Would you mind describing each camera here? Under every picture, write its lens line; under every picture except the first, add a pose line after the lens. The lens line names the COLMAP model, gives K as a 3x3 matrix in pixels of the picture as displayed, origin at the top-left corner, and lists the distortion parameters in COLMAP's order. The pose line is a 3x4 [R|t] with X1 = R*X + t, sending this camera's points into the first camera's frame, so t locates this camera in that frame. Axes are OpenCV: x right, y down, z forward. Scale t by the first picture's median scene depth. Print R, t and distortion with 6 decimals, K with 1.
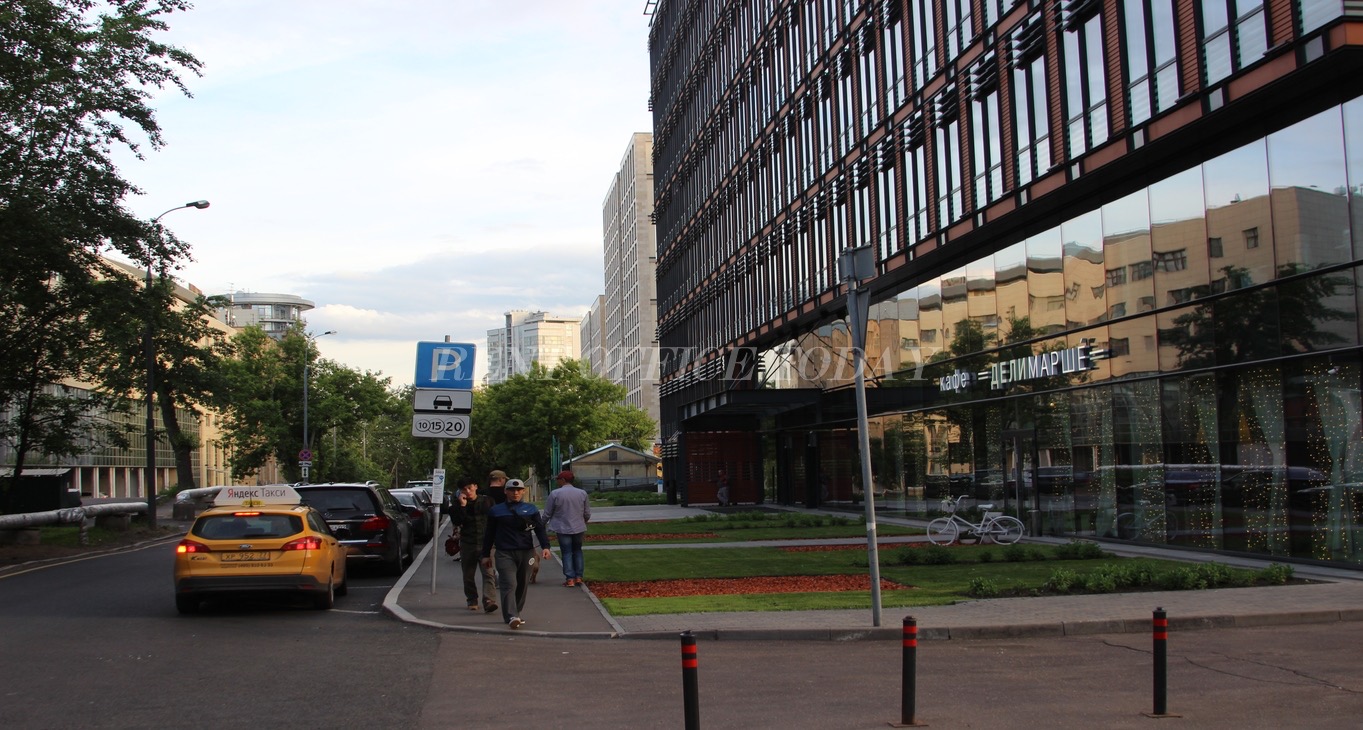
lens RADIAL K [[1777.3, 0, 648.4], [0, 1777.3, 273.3], [0, 0, 1]] dist [-0.159509, 0.079295]
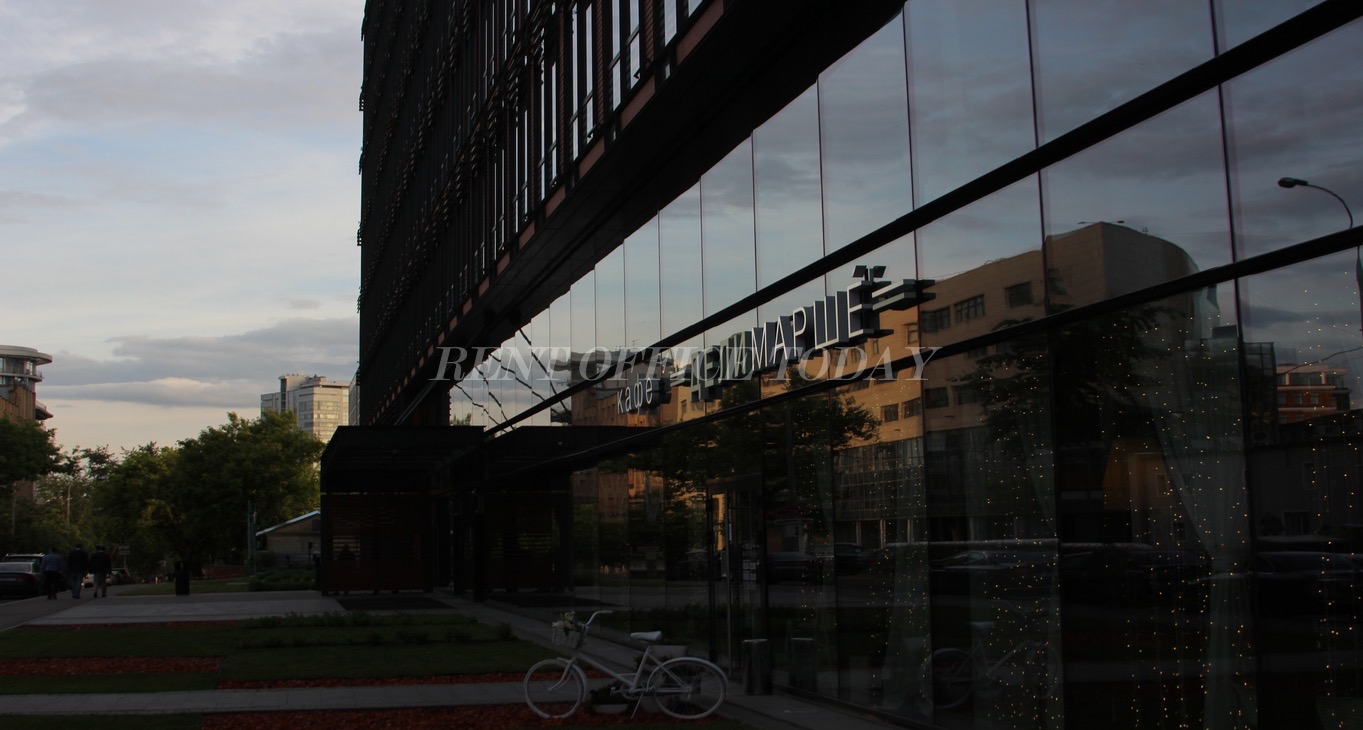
lens RADIAL K [[1725.2, 0, 683.0], [0, 1725.2, 290.4], [0, 0, 1]] dist [-0.131684, -0.004691]
pose [[0.991151, 0.022265, 0.130861, 0.042230], [-0.017633, 0.999180, -0.036451, 0.017479], [-0.131565, 0.033821, 0.990730, 0.165612]]
